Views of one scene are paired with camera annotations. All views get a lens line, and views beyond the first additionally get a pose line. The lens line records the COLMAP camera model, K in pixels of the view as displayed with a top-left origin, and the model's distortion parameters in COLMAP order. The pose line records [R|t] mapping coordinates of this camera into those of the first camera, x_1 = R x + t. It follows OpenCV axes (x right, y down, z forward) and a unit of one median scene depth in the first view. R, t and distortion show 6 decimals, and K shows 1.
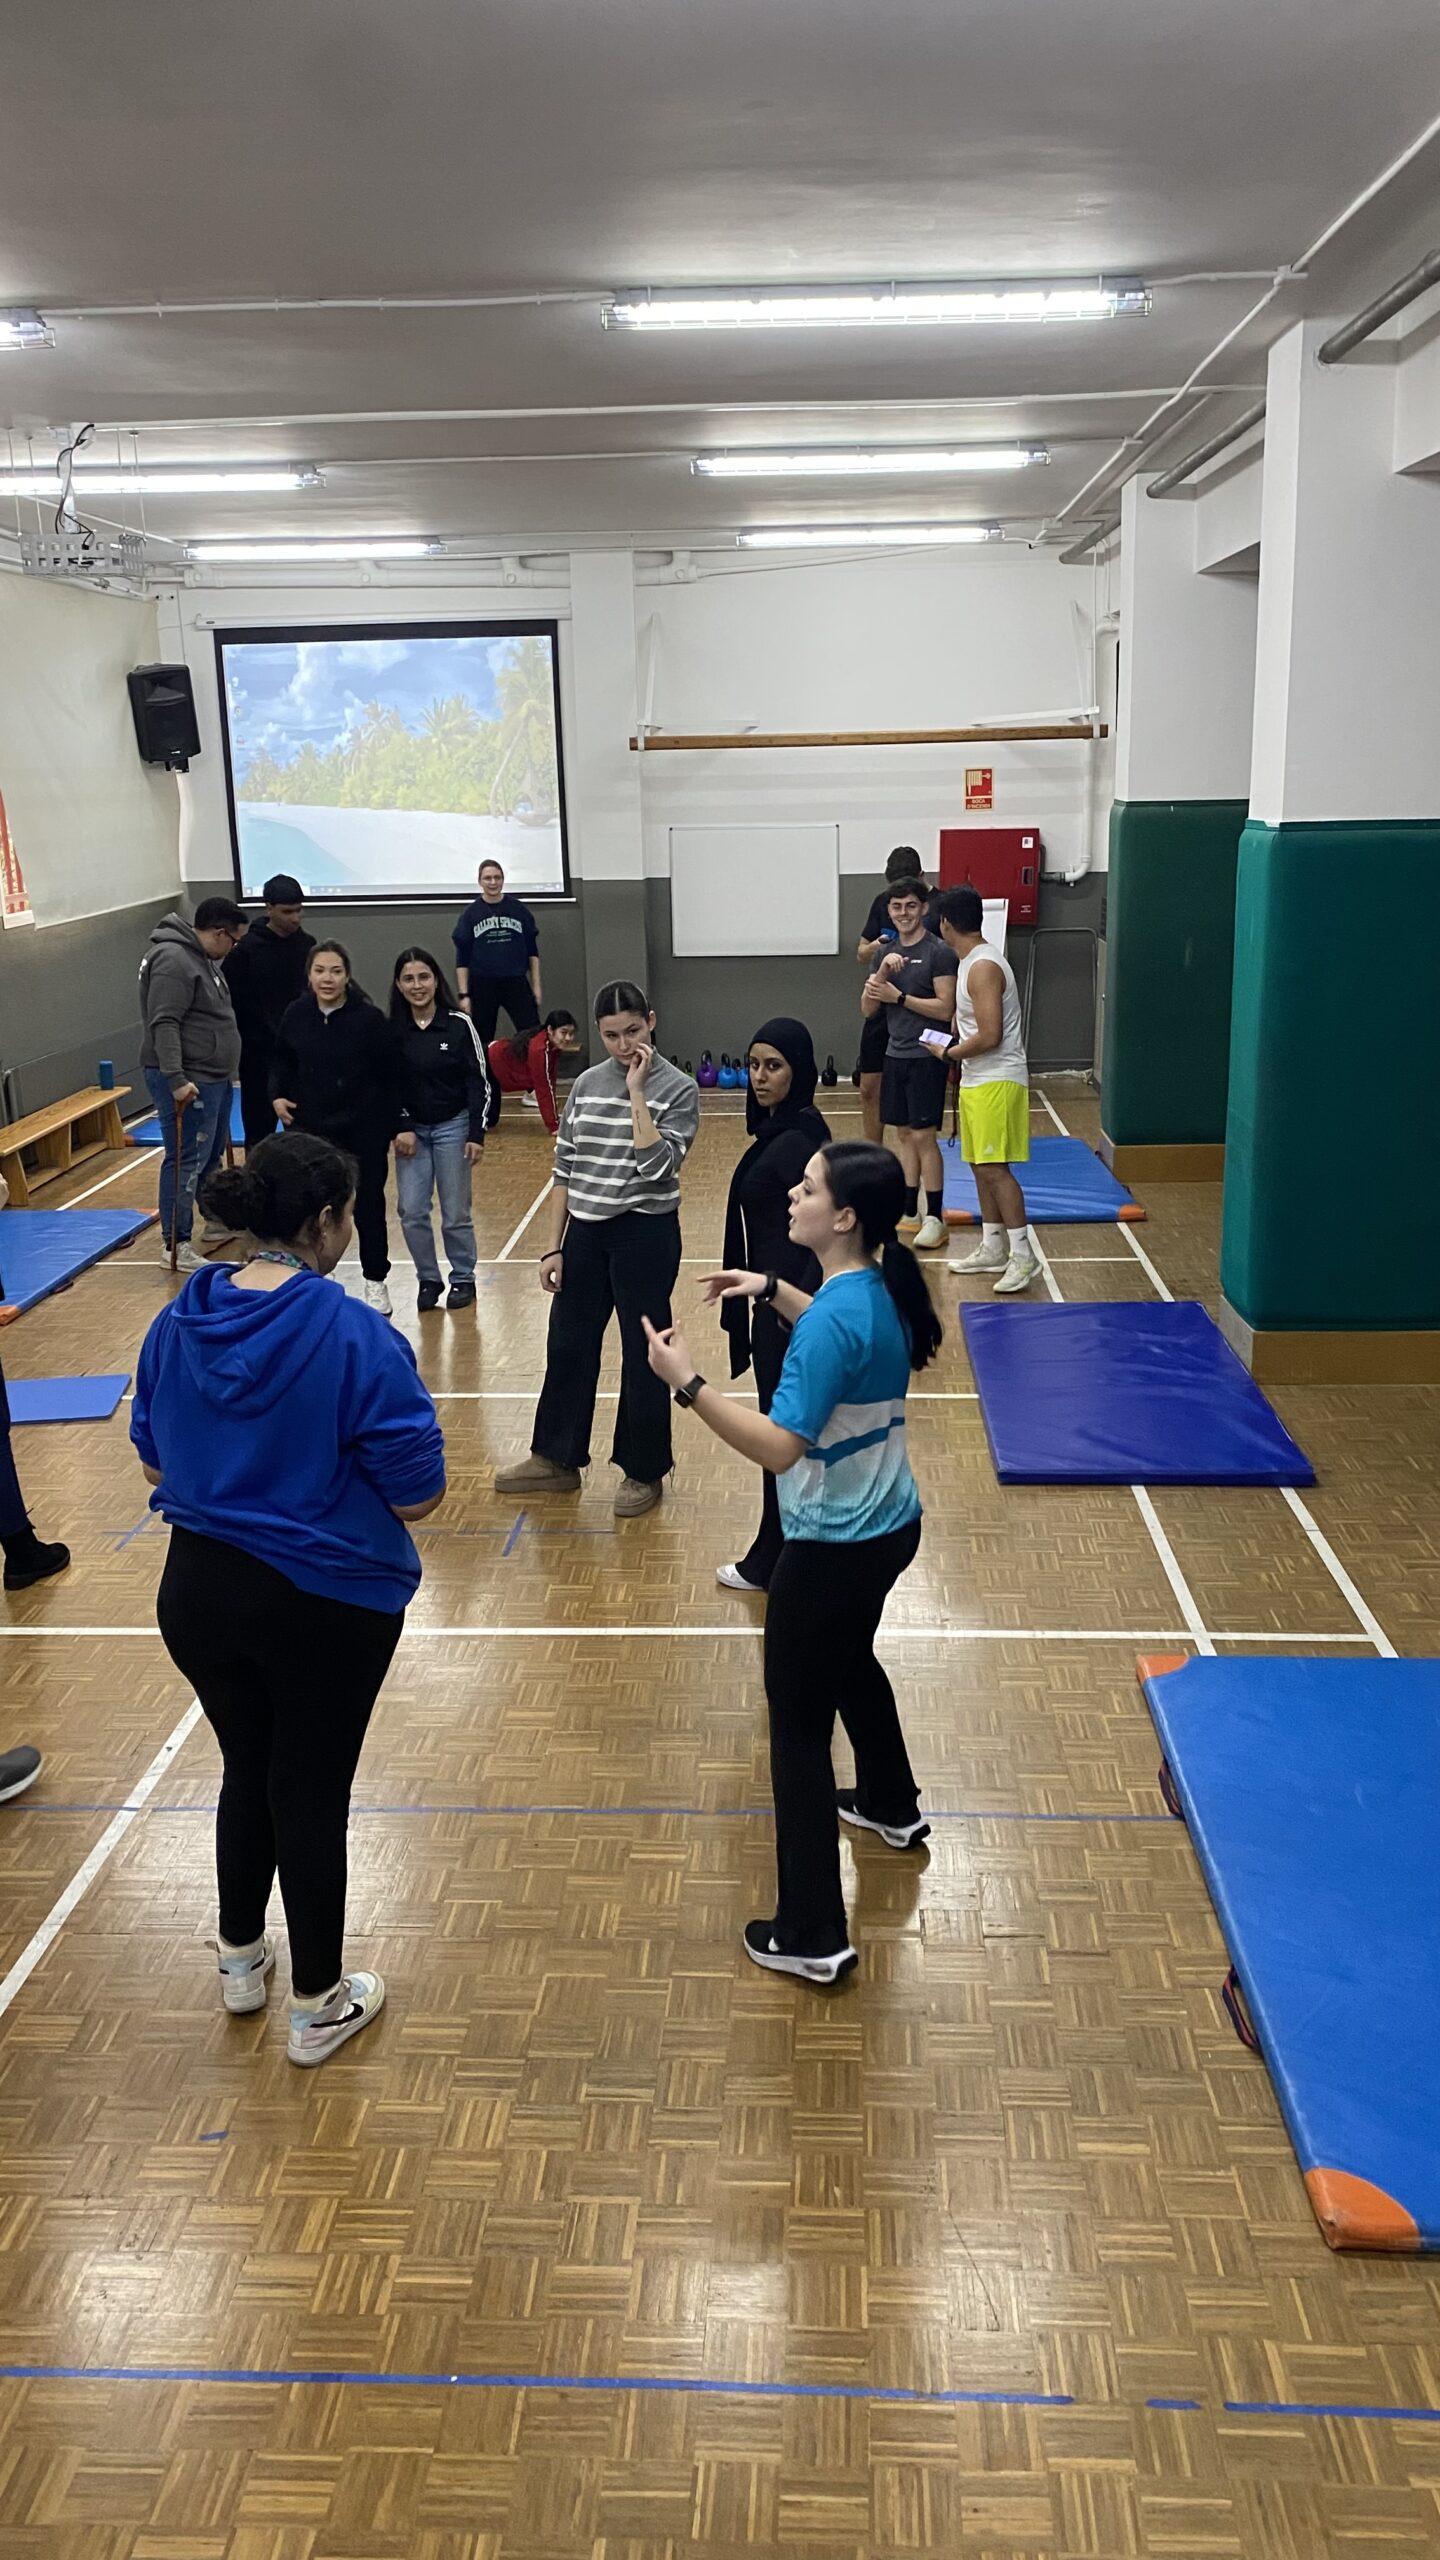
lens RADIAL K [[1934.1, 0, 724.4], [0, 1934.1, 1282.1], [0, 0, 1]] dist [0.053513, -0.061339]
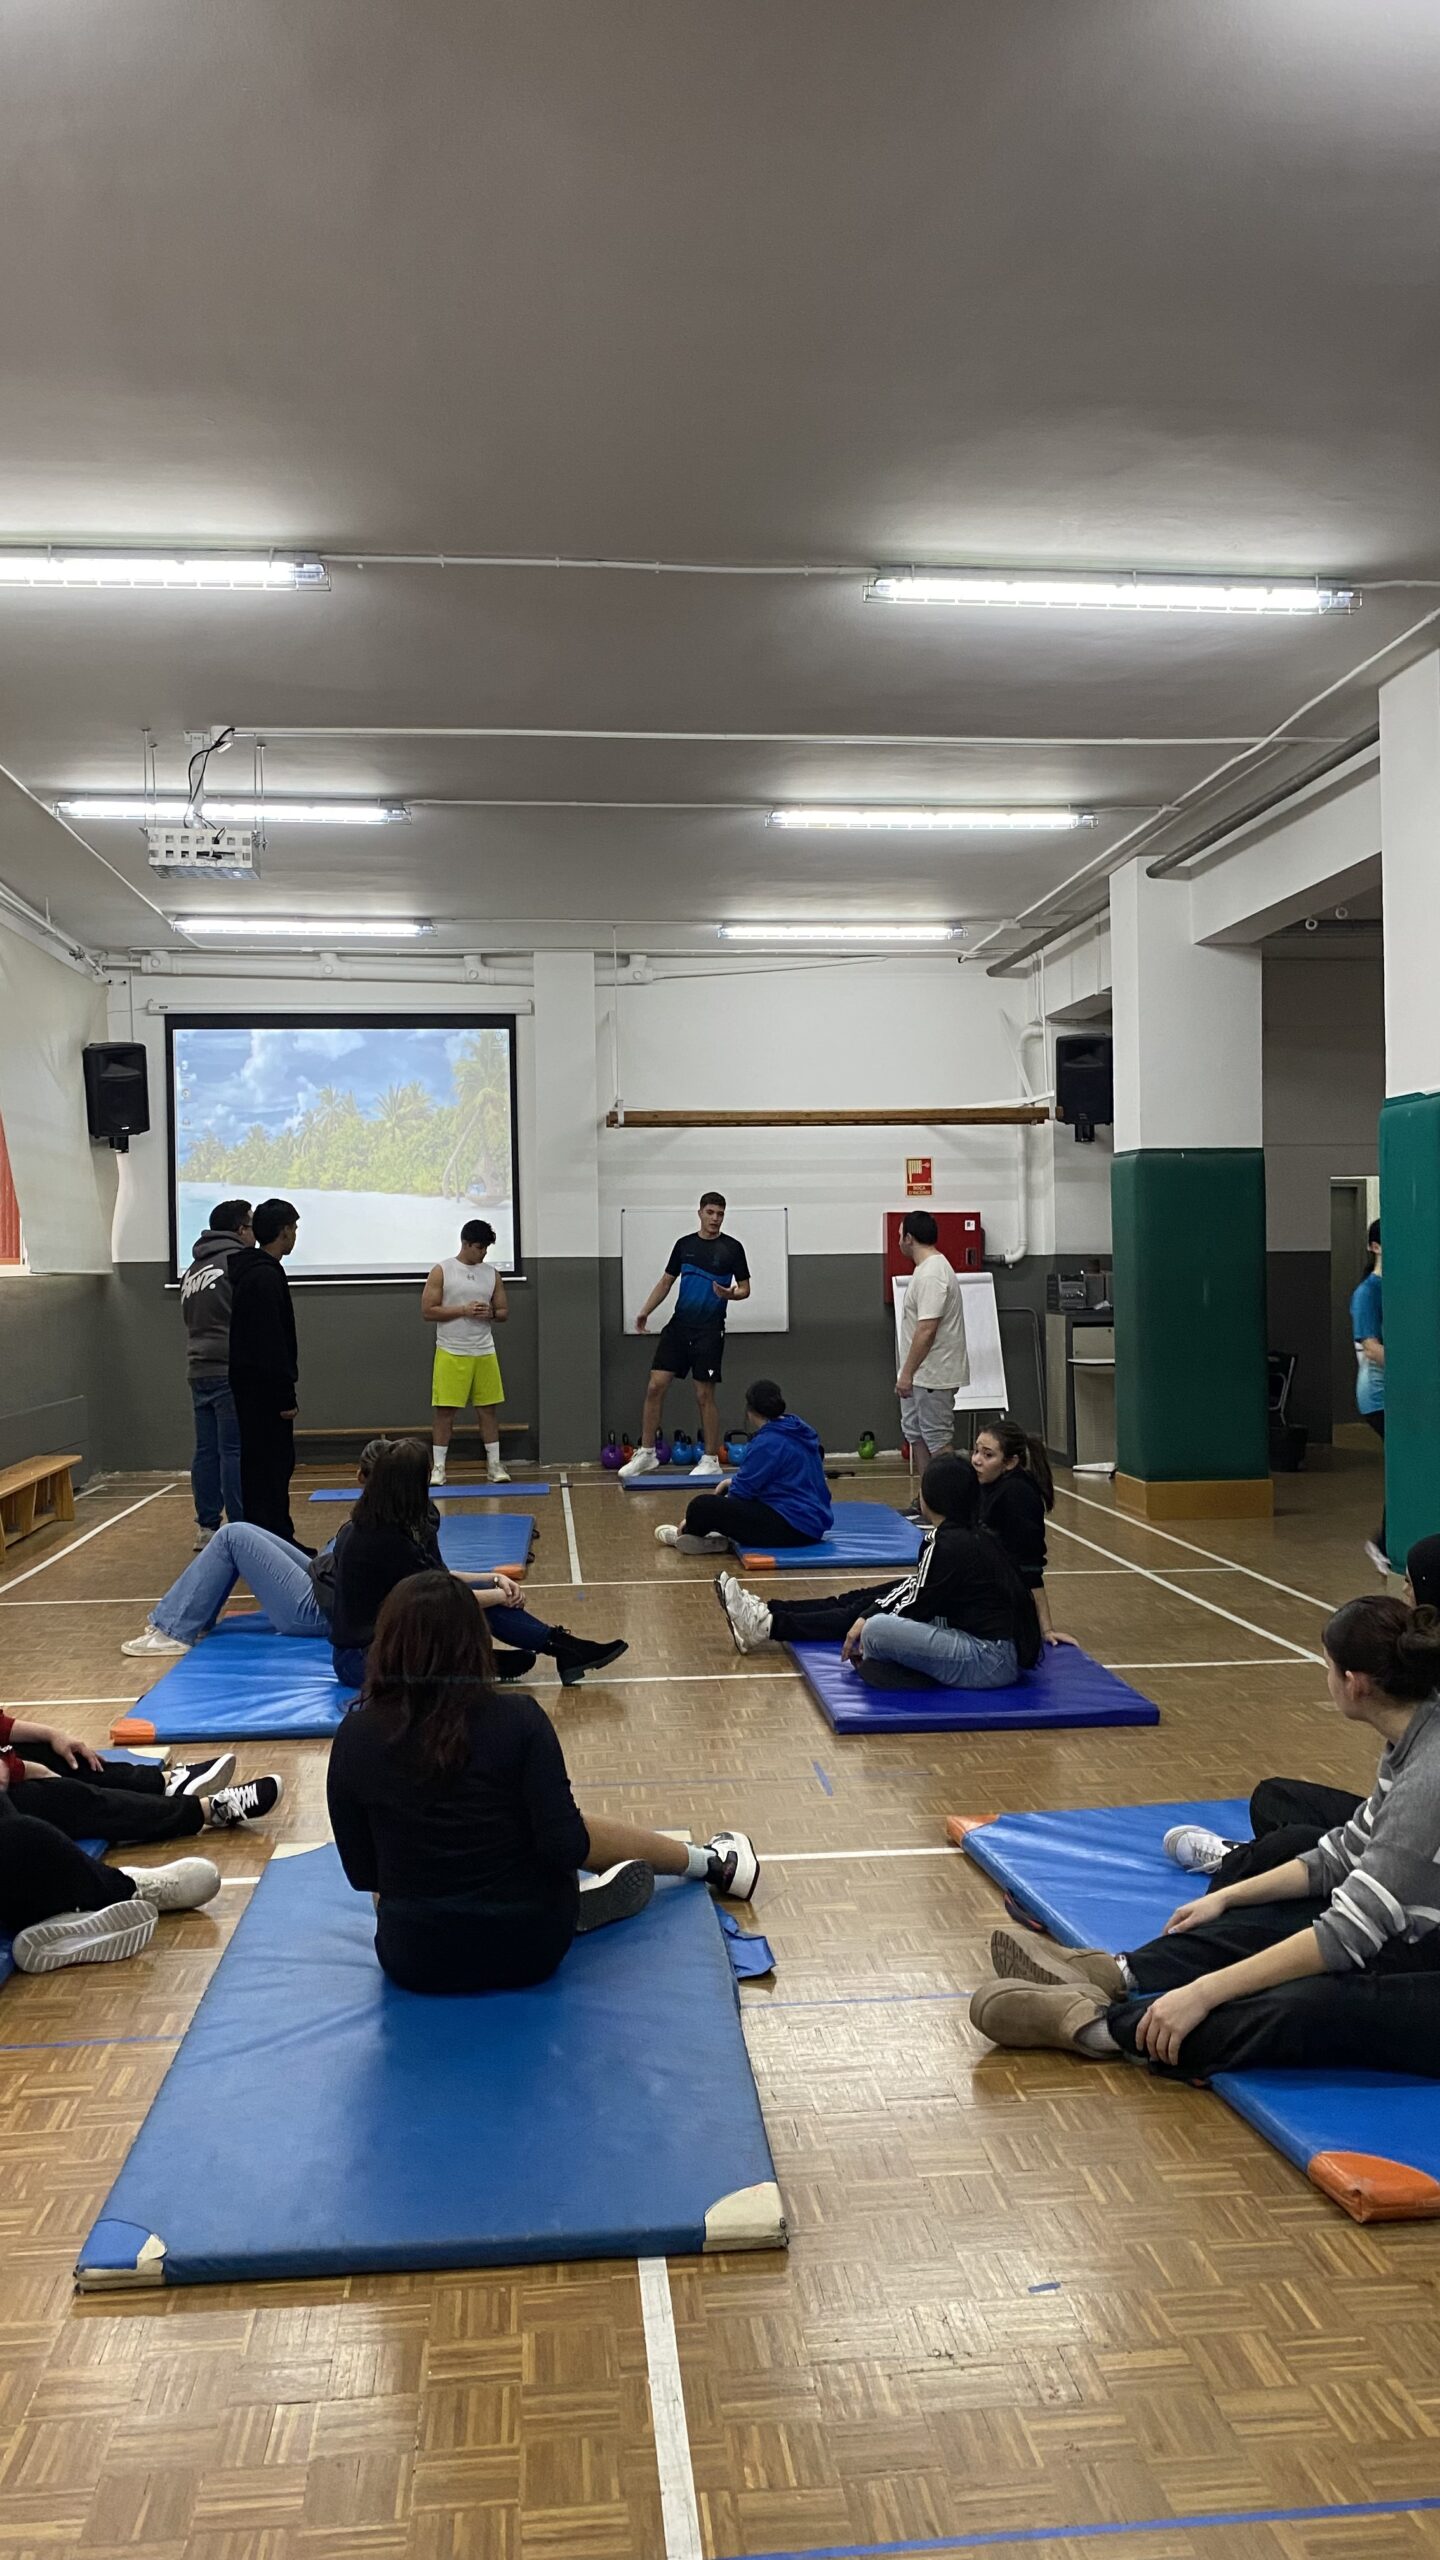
lens RADIAL K [[1934.1, 0, 740.6], [0, 1934.1, 1266.9], [0, 0, 1]] dist [0.053513, -0.061339]
pose [[0.985930, 0.006144, 0.167045, -0.229736], [0.039074, 0.963168, -0.266047, 0.109253], [-0.162527, 0.268831, 0.949376, 0.071088]]
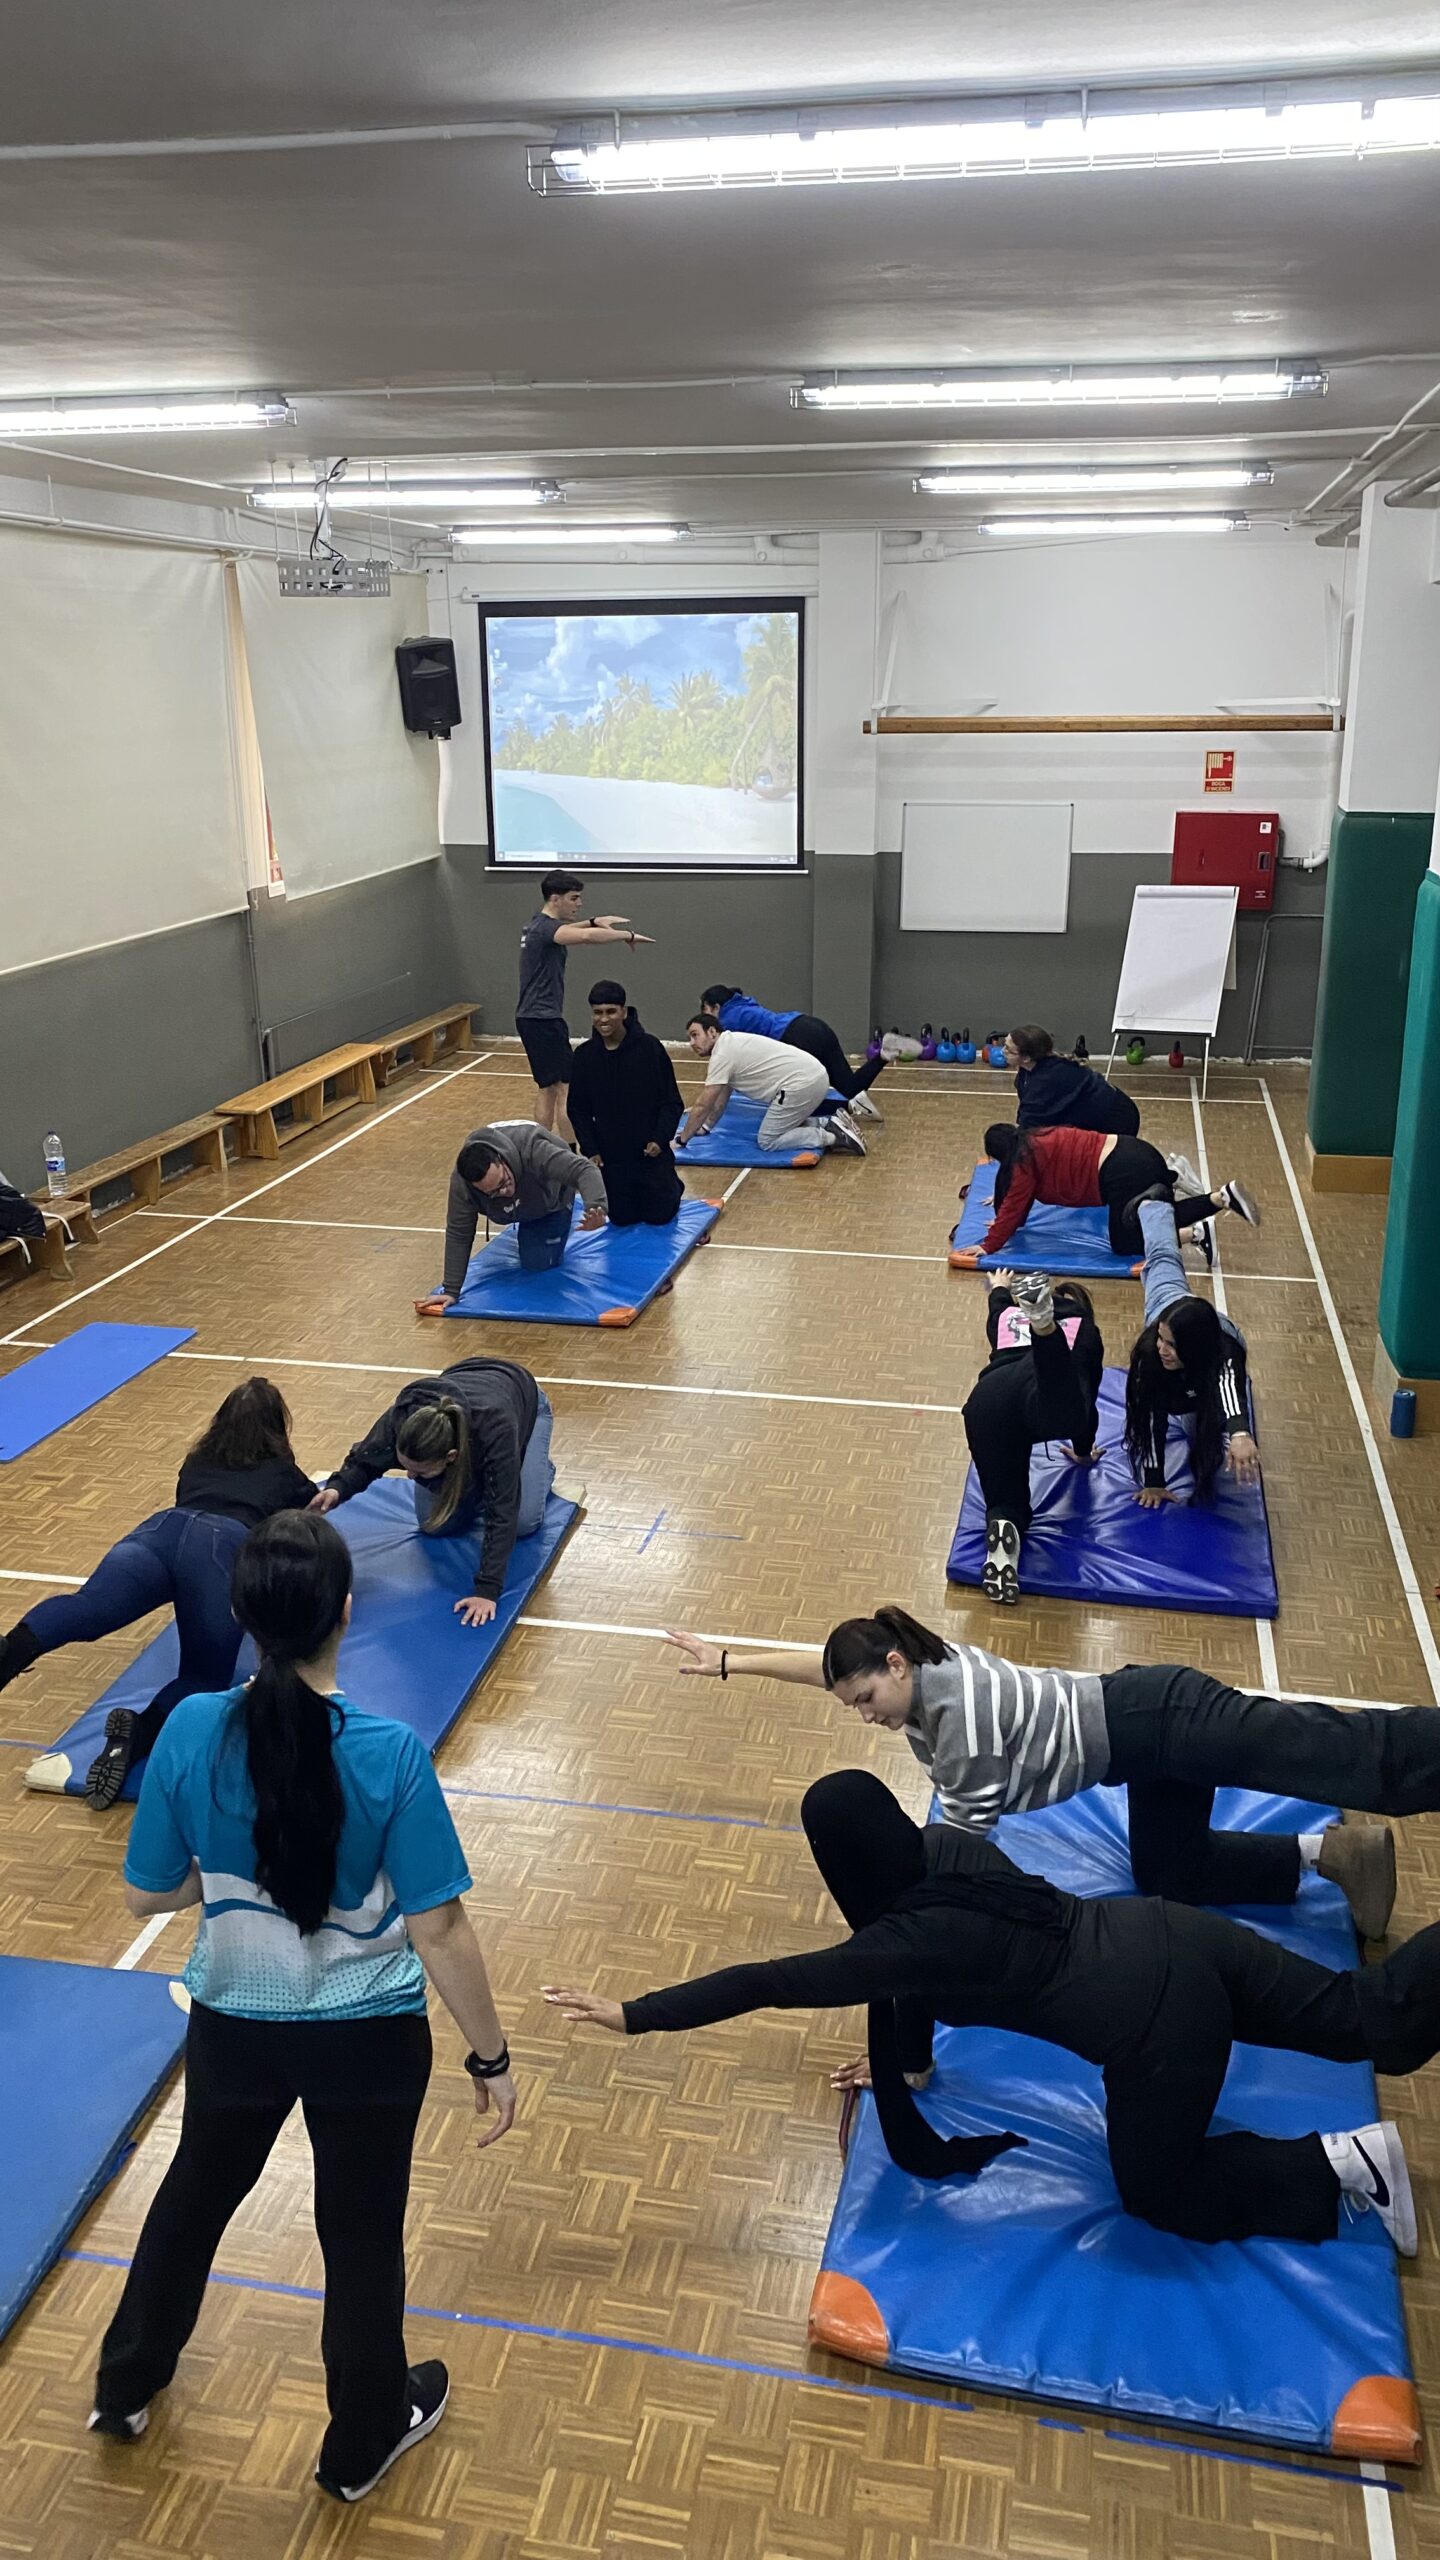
lens RADIAL K [[1934.1, 0, 715.0], [0, 1934.1, 1279.3], [0, 0, 1]] dist [0.053513, -0.061339]
pose [[0.987993, 0.060345, -0.142225, 0.056492], [-0.053674, 0.997292, 0.050284, -0.053444], [0.144874, -0.042047, 0.988556, -0.050528]]
